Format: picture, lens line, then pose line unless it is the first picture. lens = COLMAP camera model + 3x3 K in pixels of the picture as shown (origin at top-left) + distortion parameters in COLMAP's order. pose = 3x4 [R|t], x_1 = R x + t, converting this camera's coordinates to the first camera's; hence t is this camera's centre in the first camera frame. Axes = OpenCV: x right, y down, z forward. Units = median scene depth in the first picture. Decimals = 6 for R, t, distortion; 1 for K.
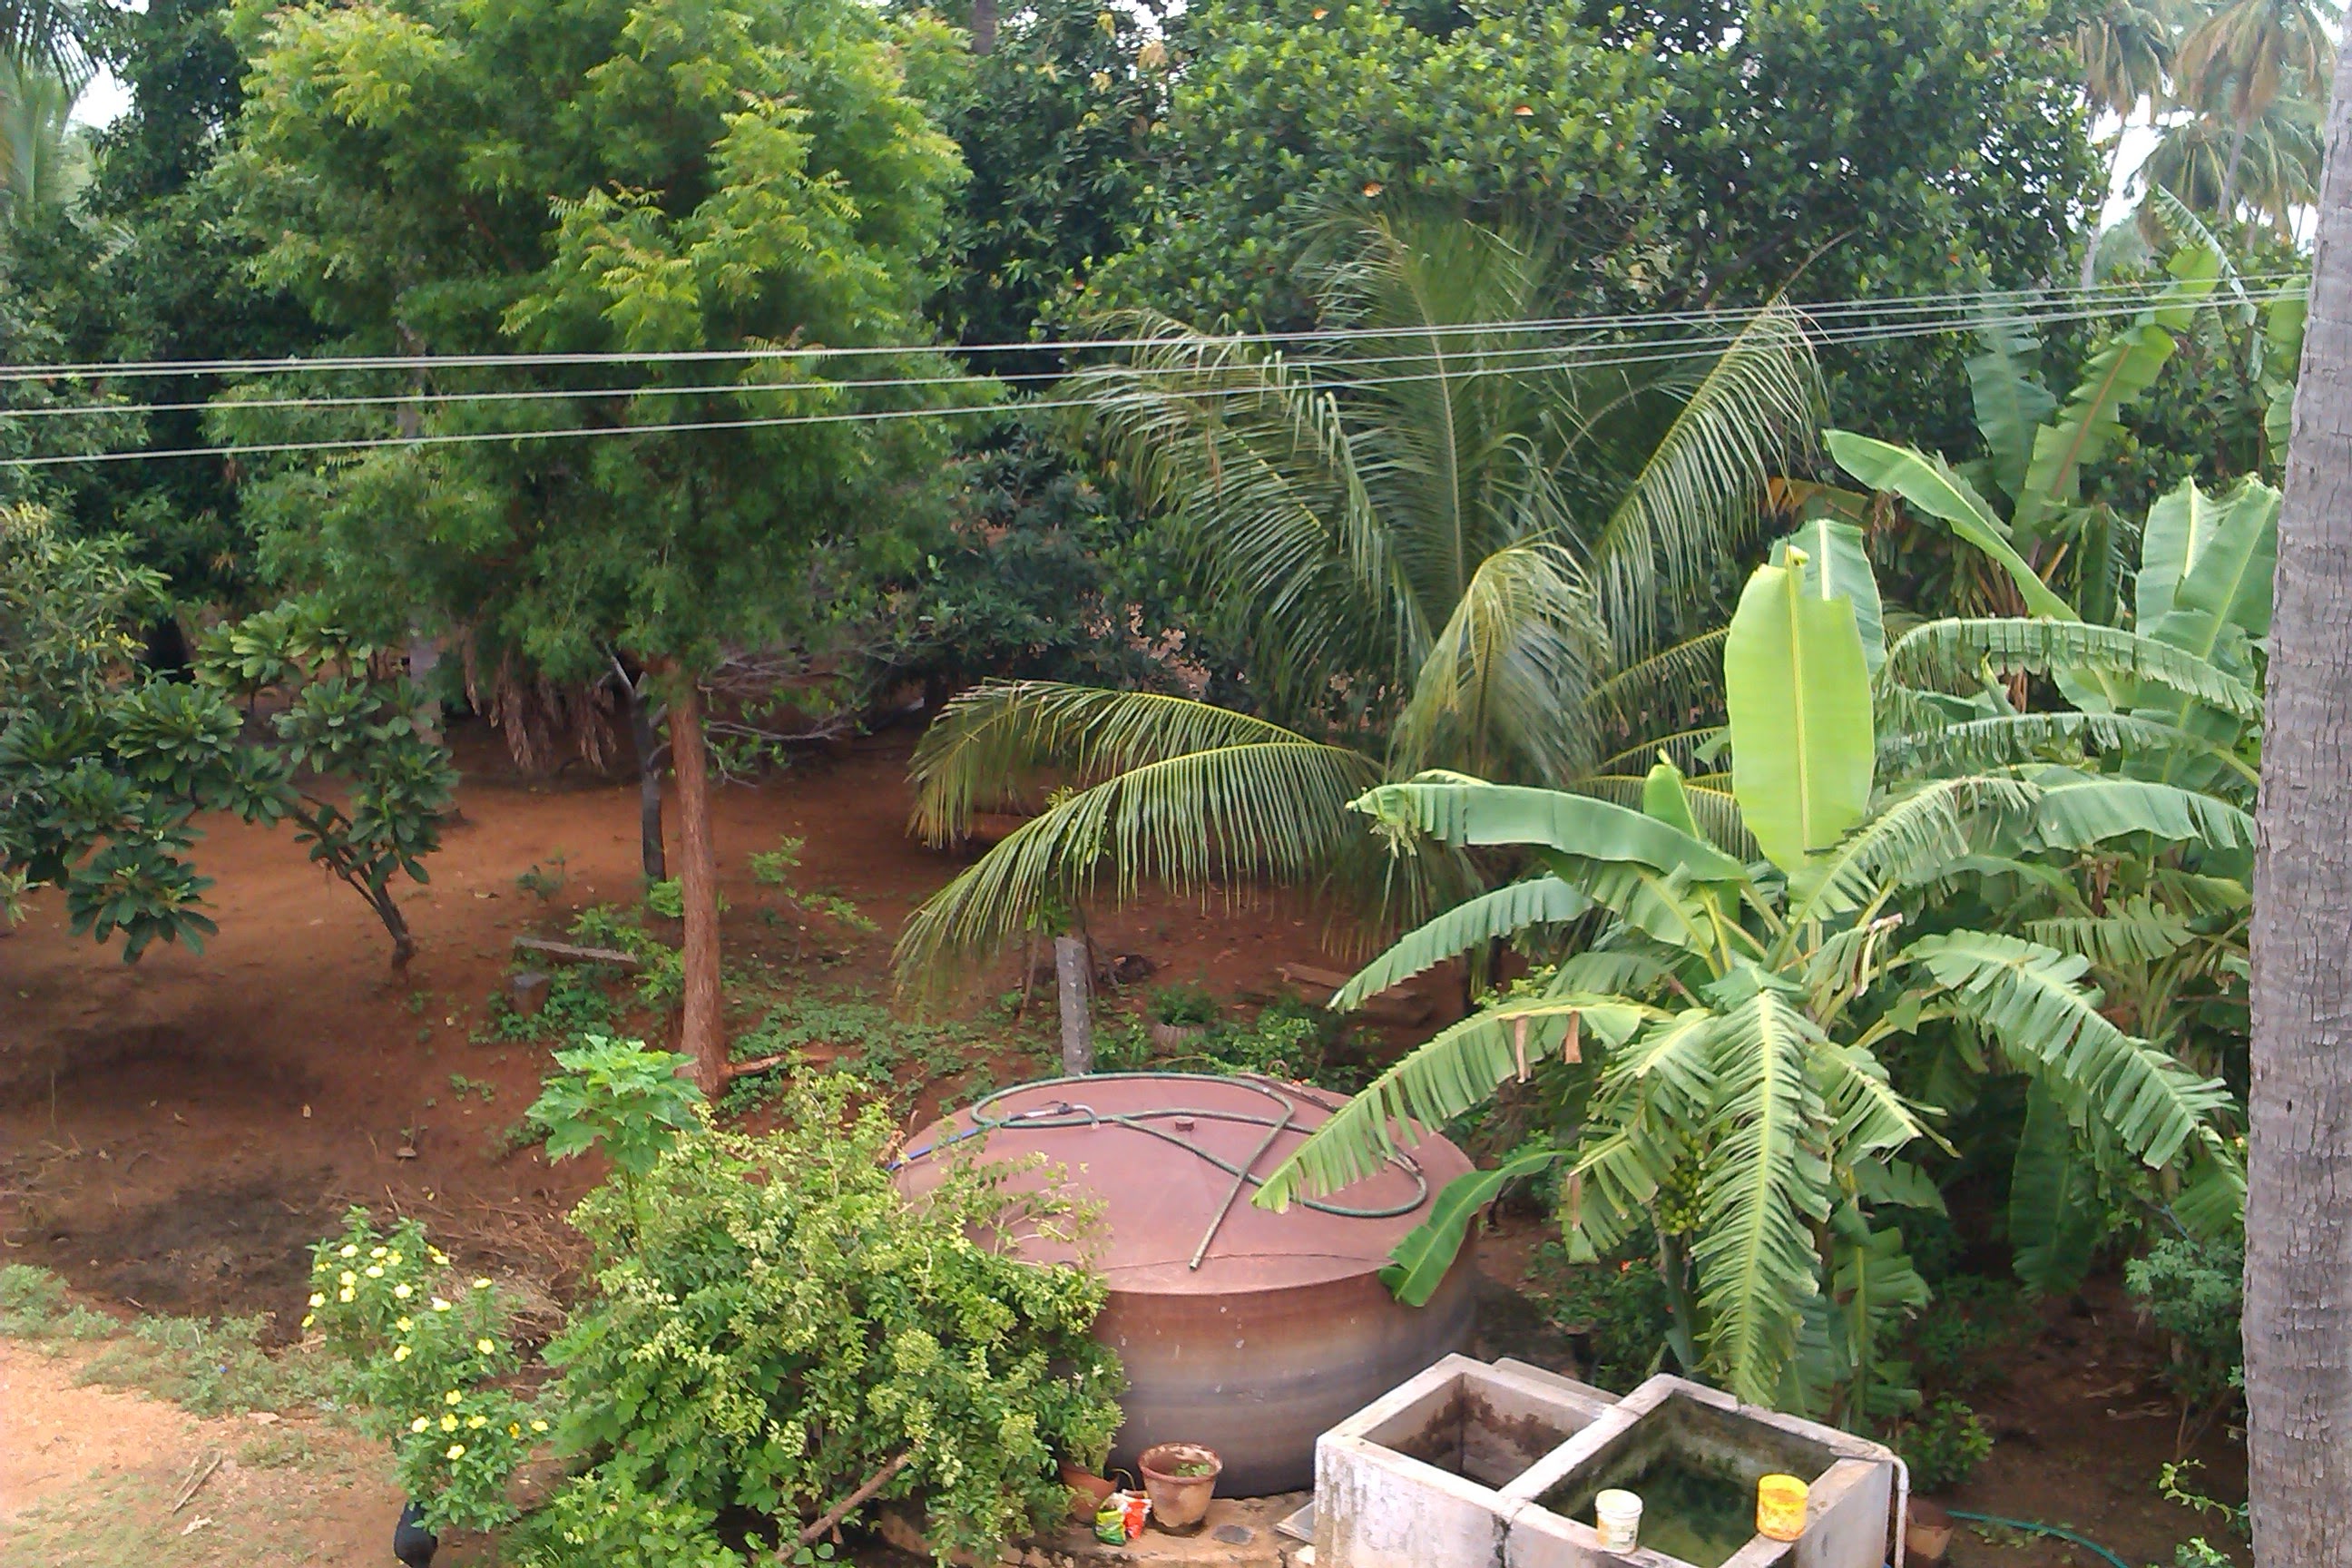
lens RADIAL K [[2479.4, 0, 1177.8], [0, 2479.4, 782.5], [0, 0, 1]] dist [0.133727, -0.436221]
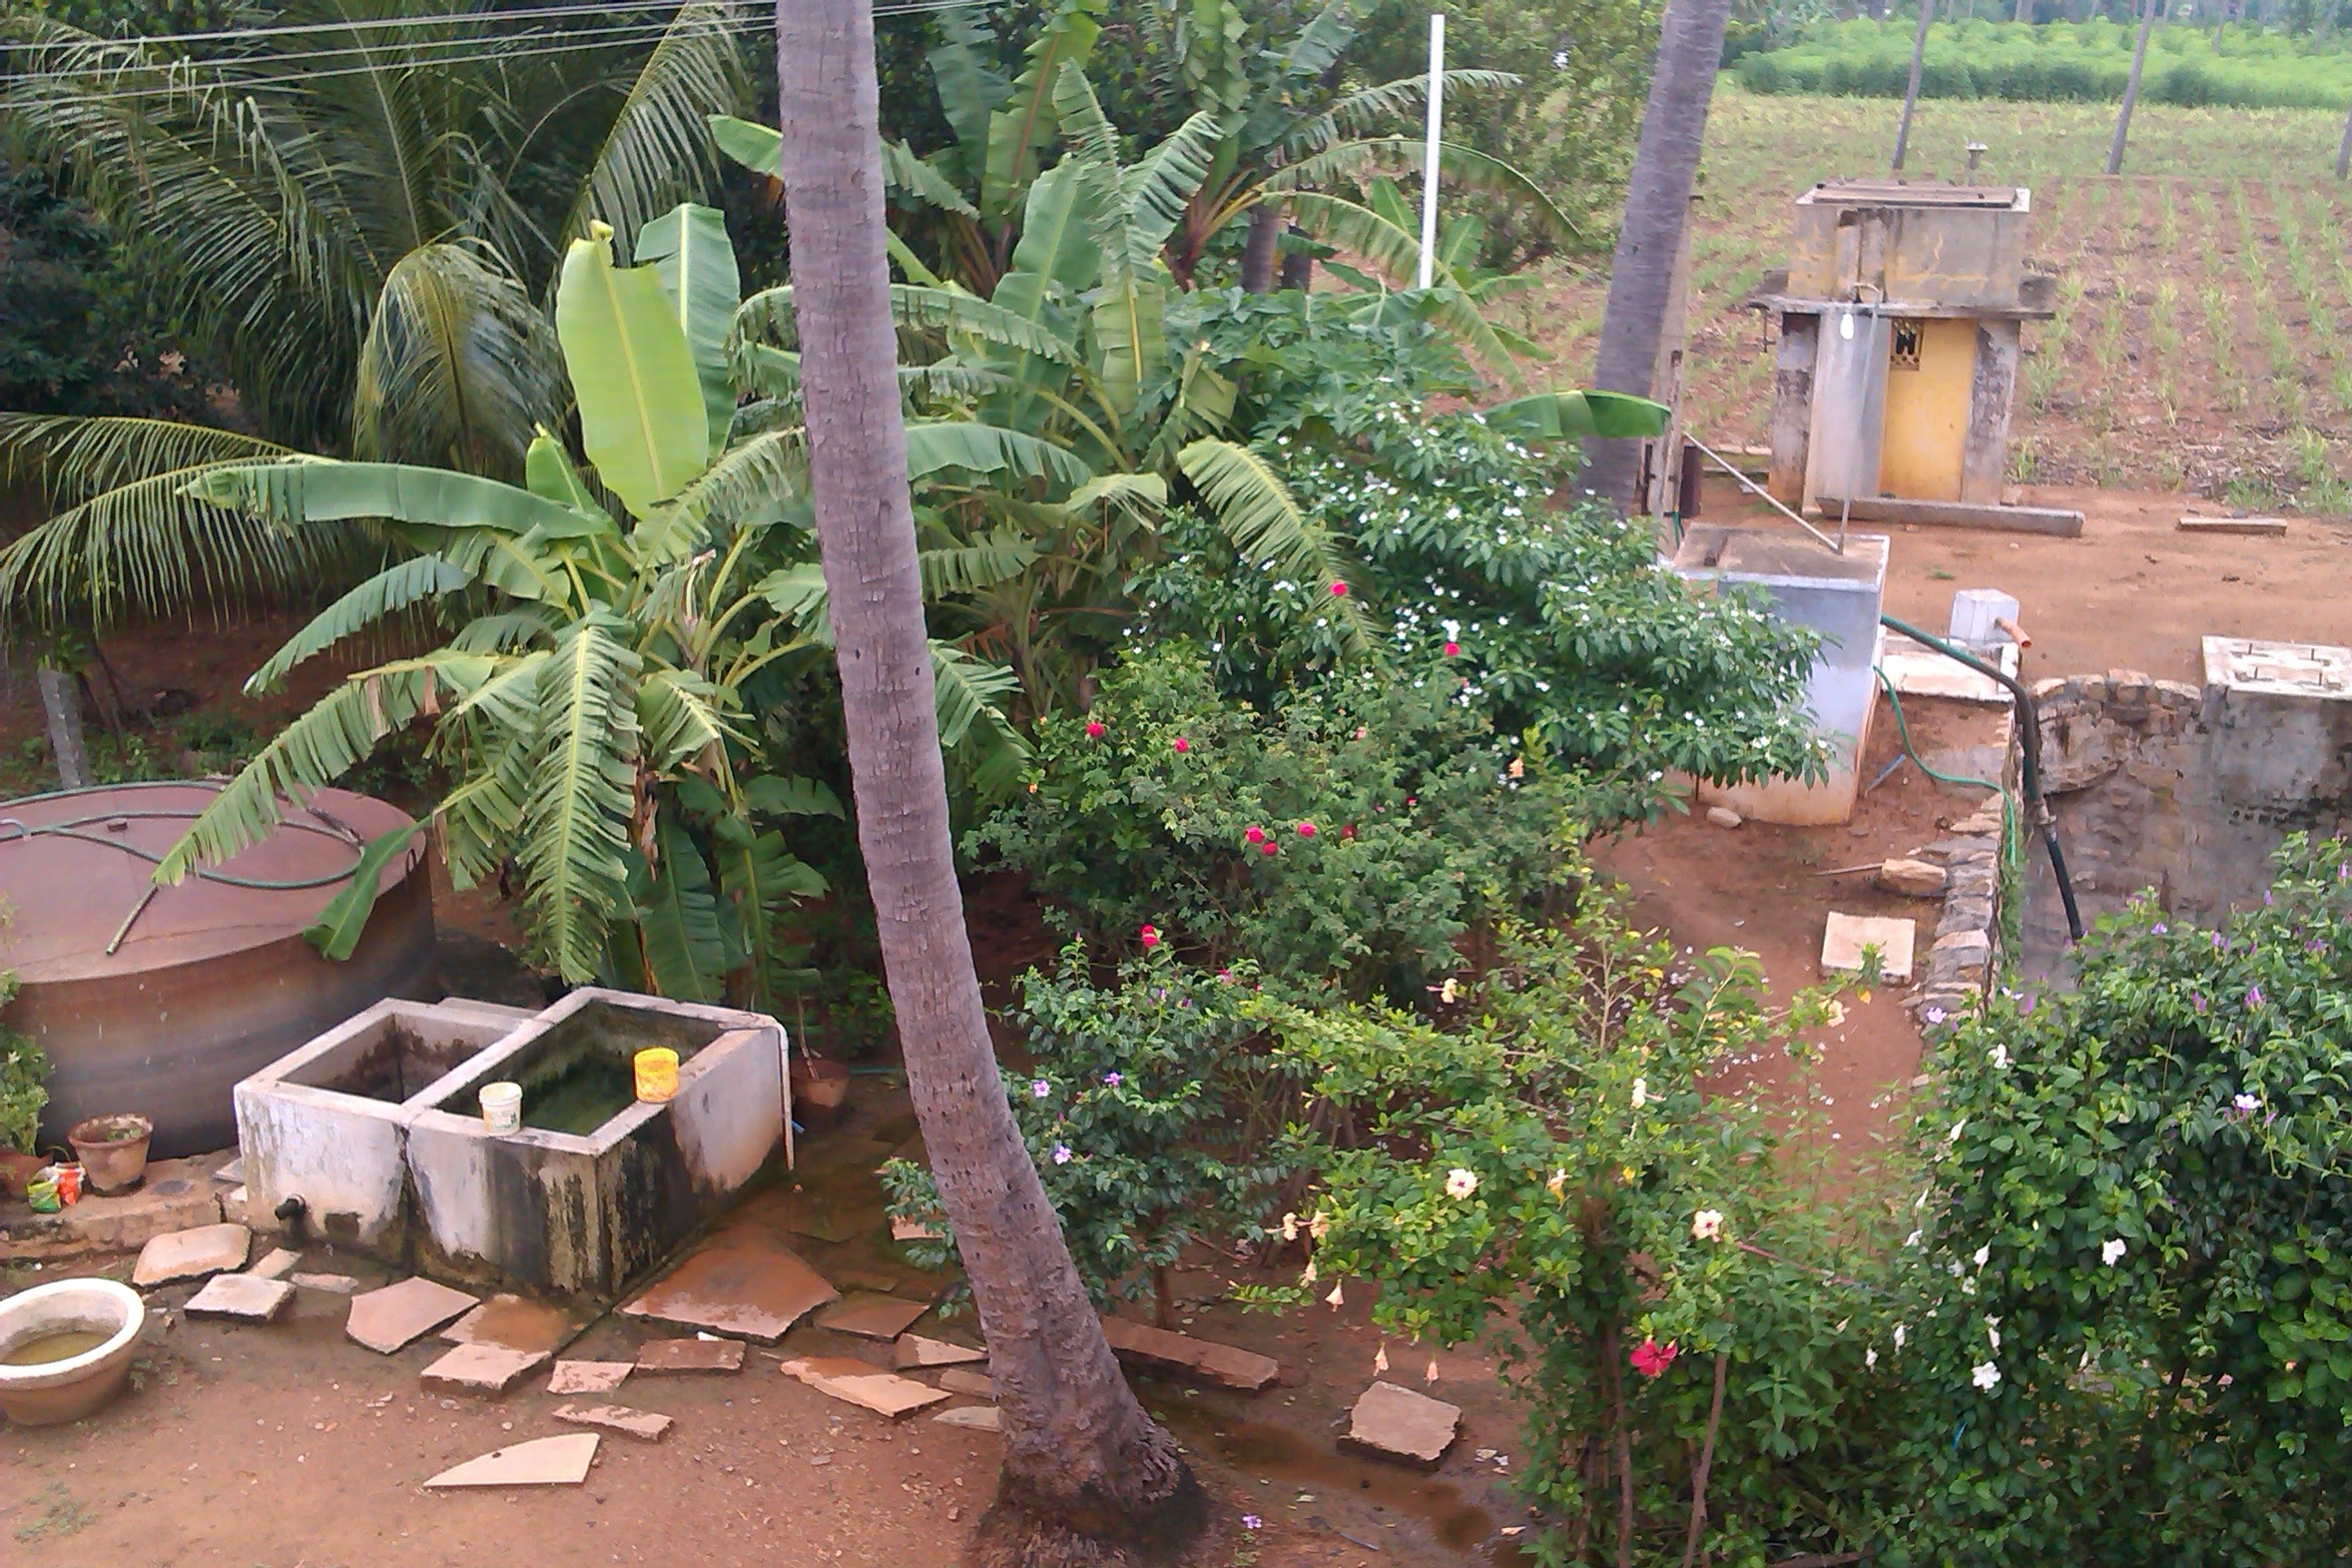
lens RADIAL K [[2474.5, 0, 1235.1], [0, 2474.5, 759.0], [0, 0, 1]] dist [0.153977, -0.454896]
pose [[0.946755, -0.112780, 0.301557, 0.115000], [0.081441, 0.990069, 0.114588, 0.025859], [-0.311485, -0.083928, 0.946537, -0.105943]]
